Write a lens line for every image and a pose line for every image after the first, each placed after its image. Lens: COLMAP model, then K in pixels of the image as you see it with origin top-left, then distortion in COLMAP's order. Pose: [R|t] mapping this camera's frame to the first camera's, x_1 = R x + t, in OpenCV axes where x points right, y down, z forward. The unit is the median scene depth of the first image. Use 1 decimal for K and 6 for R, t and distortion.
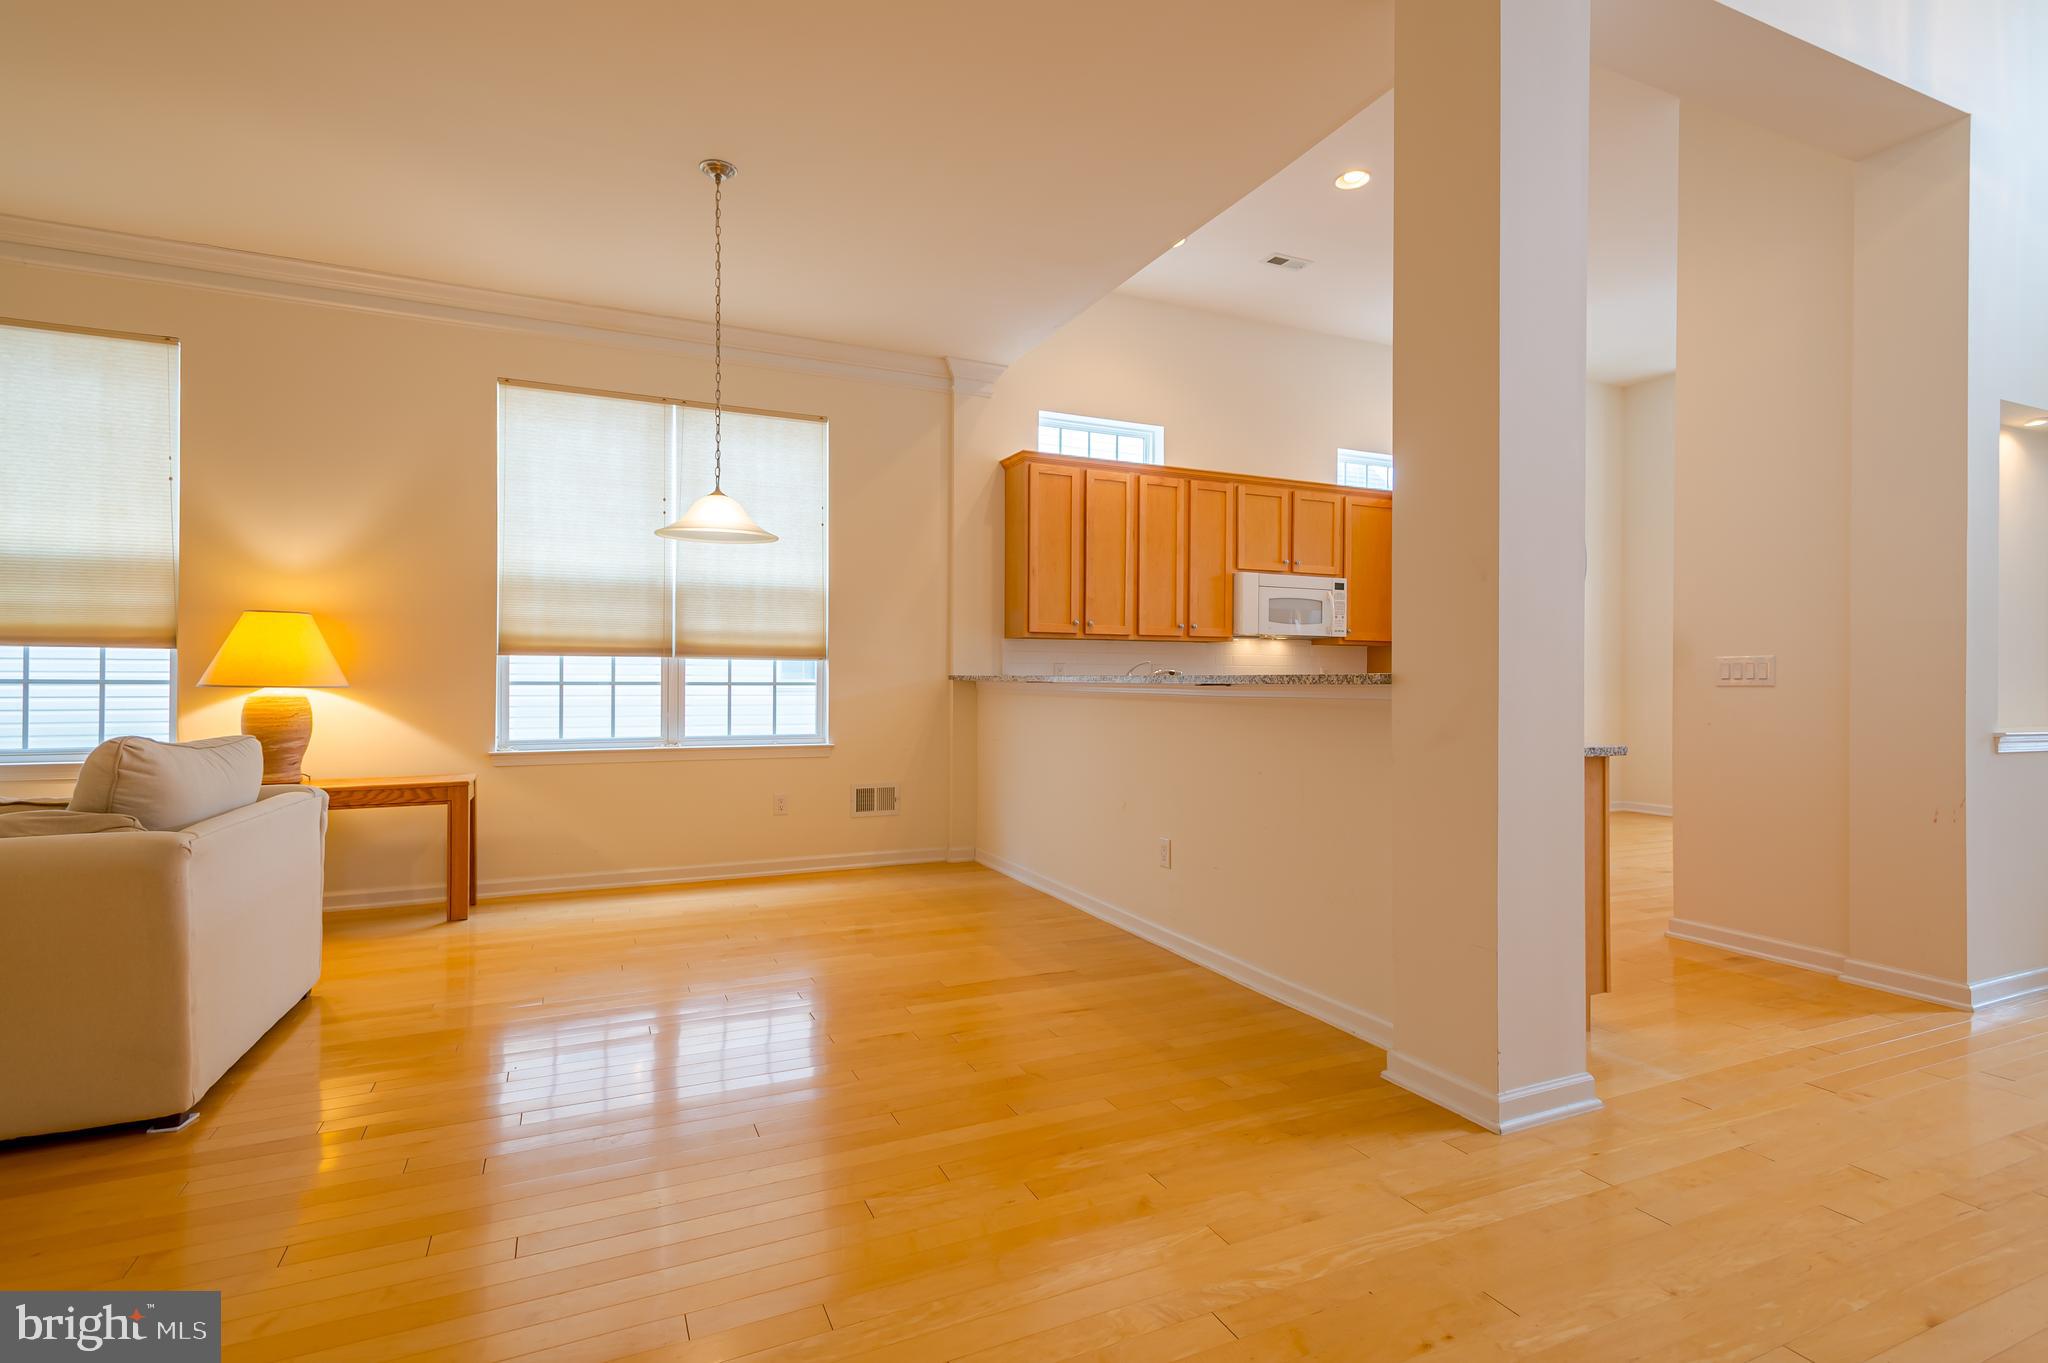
lens RADIAL K [[966.9, 0, 1029.4], [0, 966.9, 670.5], [0, 0, 1]] dist [0.018718, -0.001733]
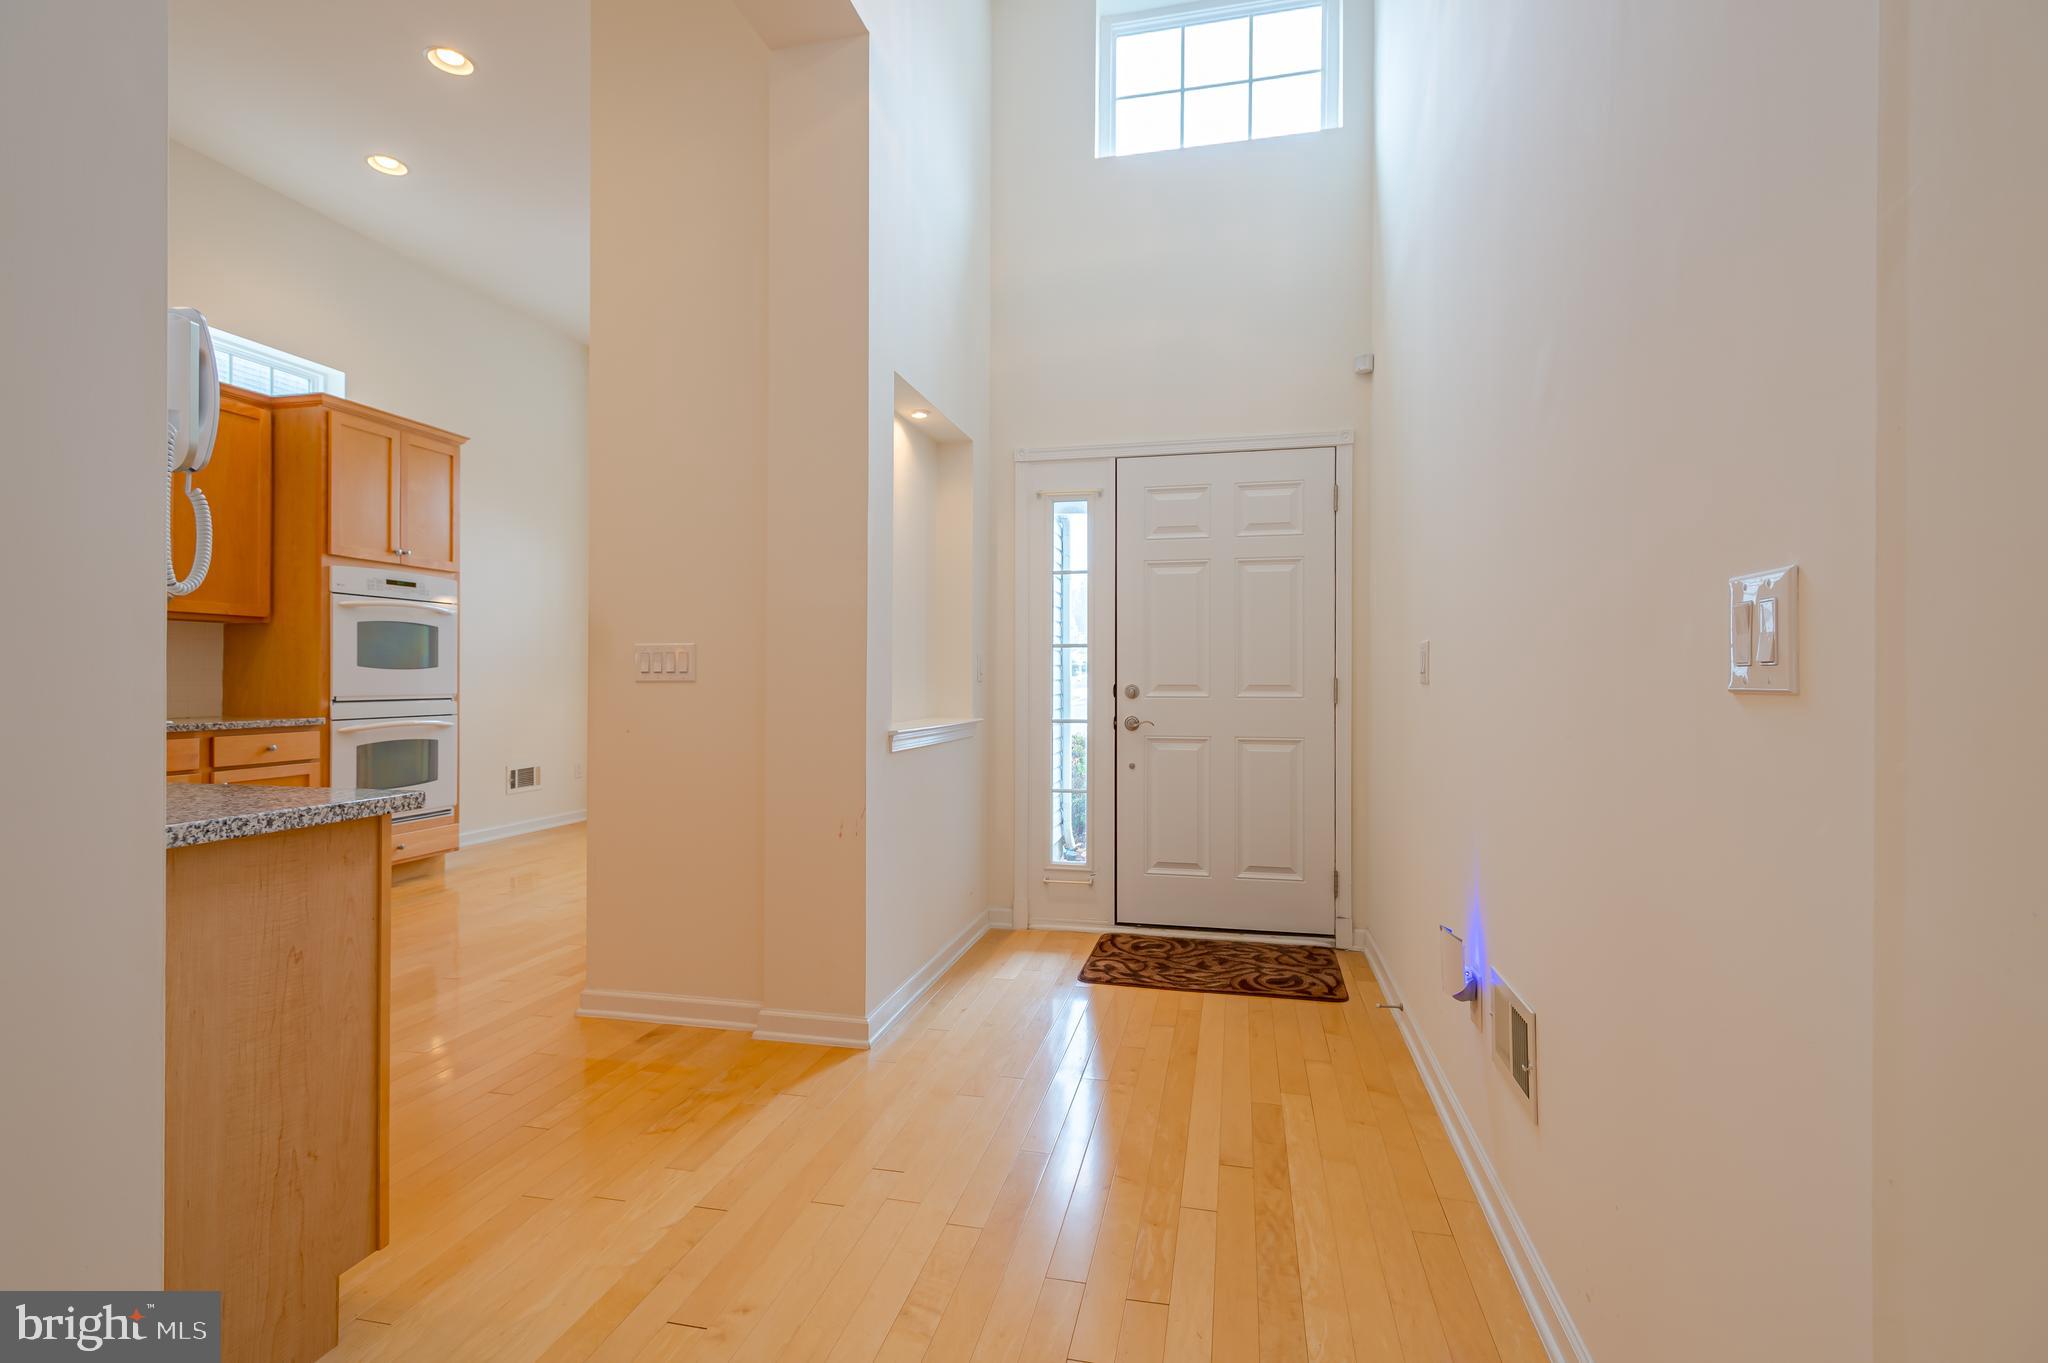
lens RADIAL K [[966.9, 0, 1018.3], [0, 966.9, 674.2], [0, 0, 1]] dist [0.018718, -0.001733]
pose [[0.613760, 0.000546, 0.789493, 0.196826], [-0.005815, 0.999976, 0.003829, 0.003724], [-0.789472, -0.006942, 0.613748, 0.201514]]
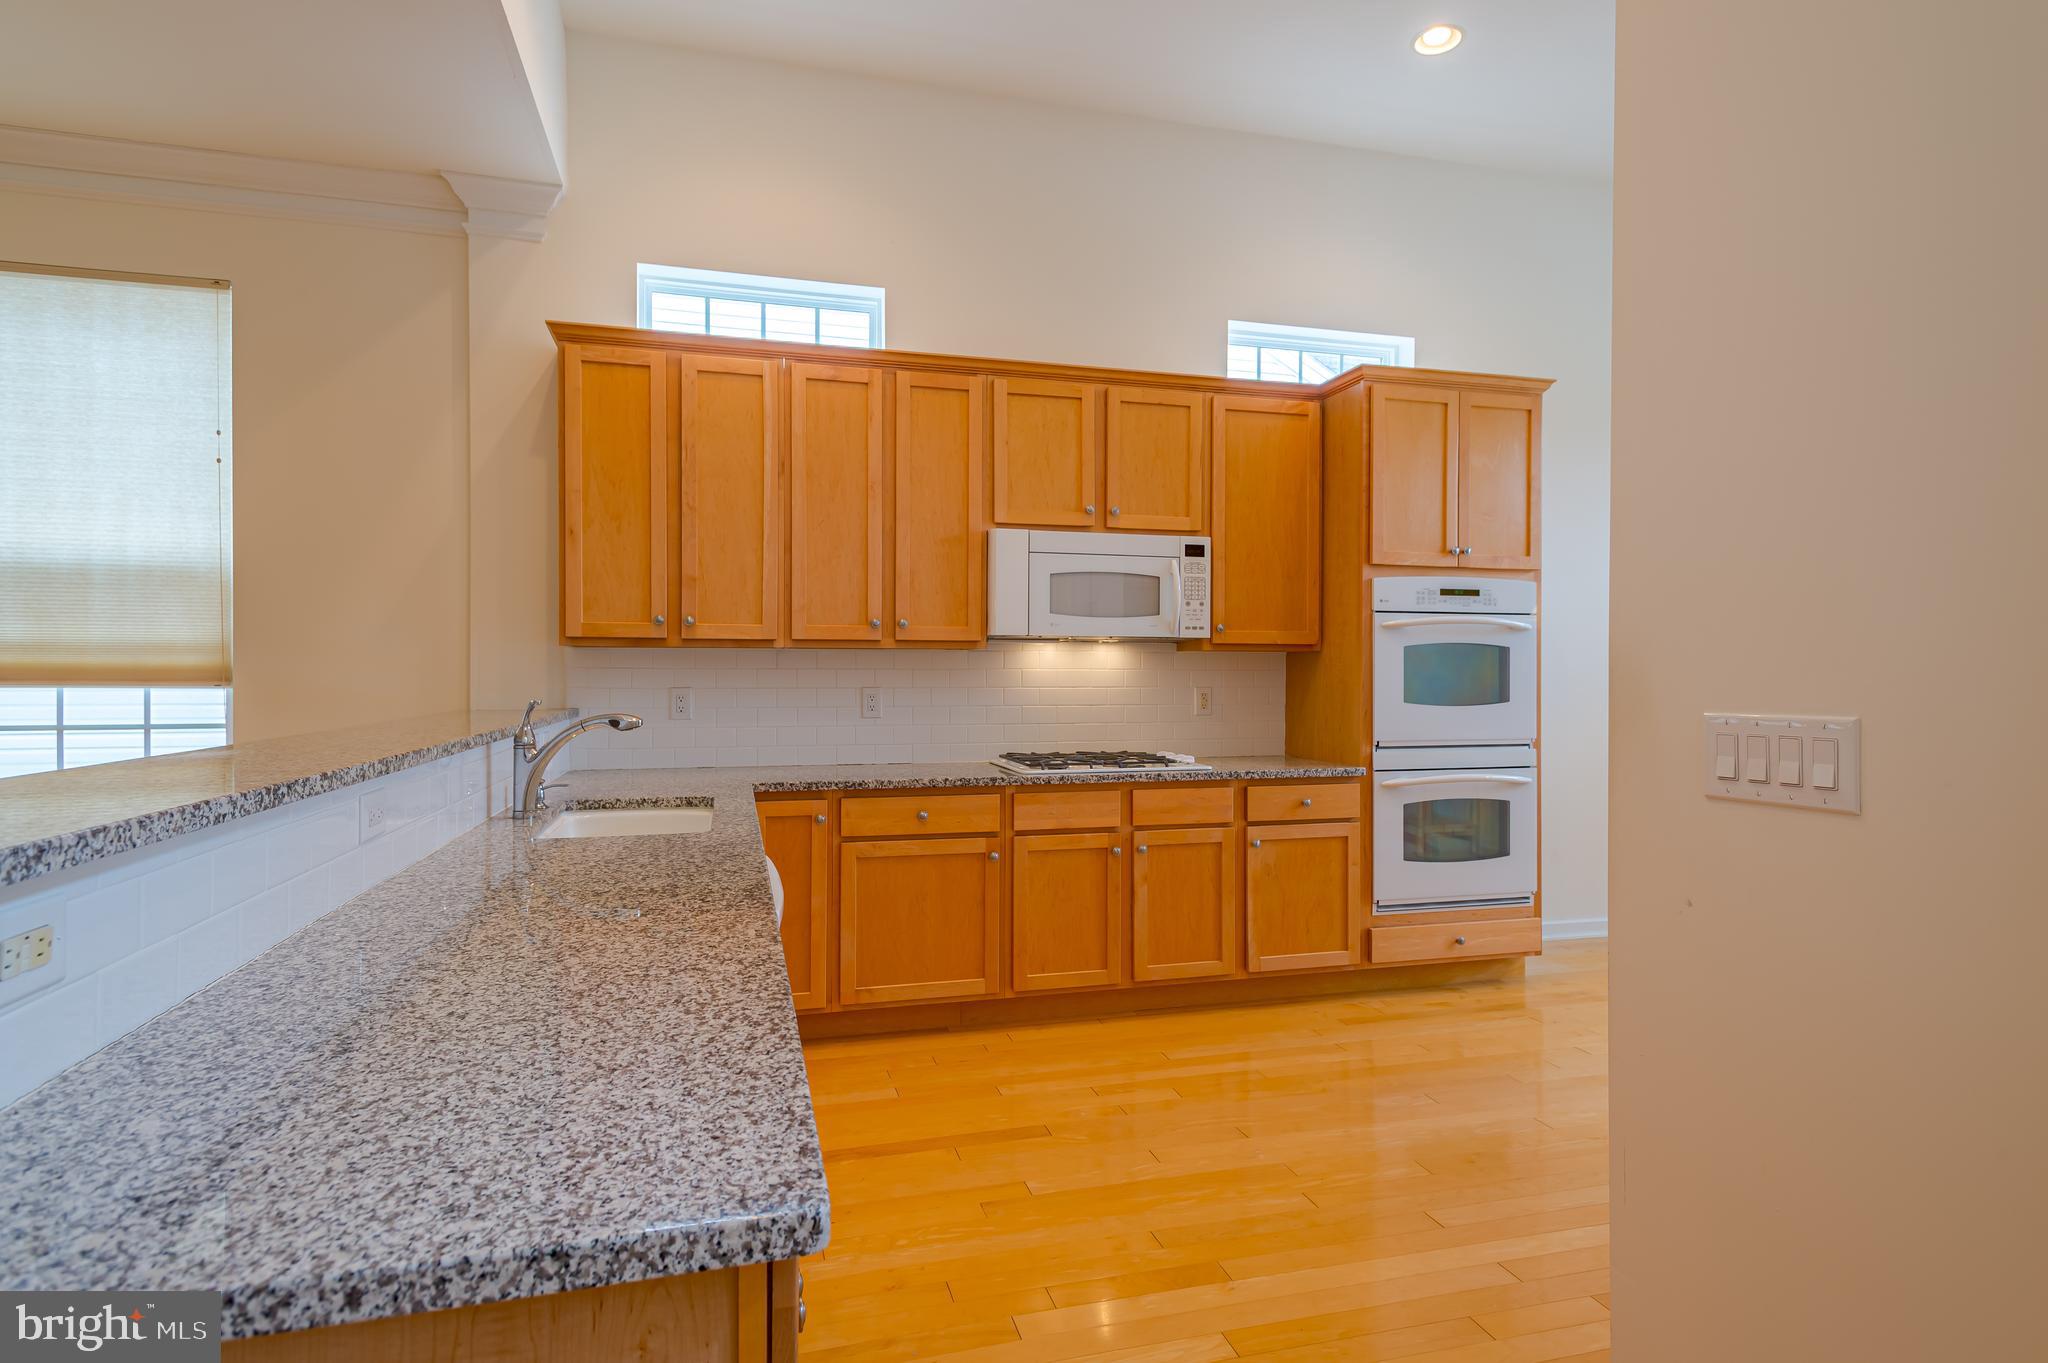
lens RADIAL K [[1065.5, 0, 1017.6], [0, 1065.5, 675.0], [0, 0, 1]] dist [0.013581, -0.003088]
pose [[0.987111, -0.001724, -0.160026, 0.359282], [0.003214, 0.999954, 0.009054, -0.021484], [0.160003, -0.009452, 0.987071, 0.402069]]
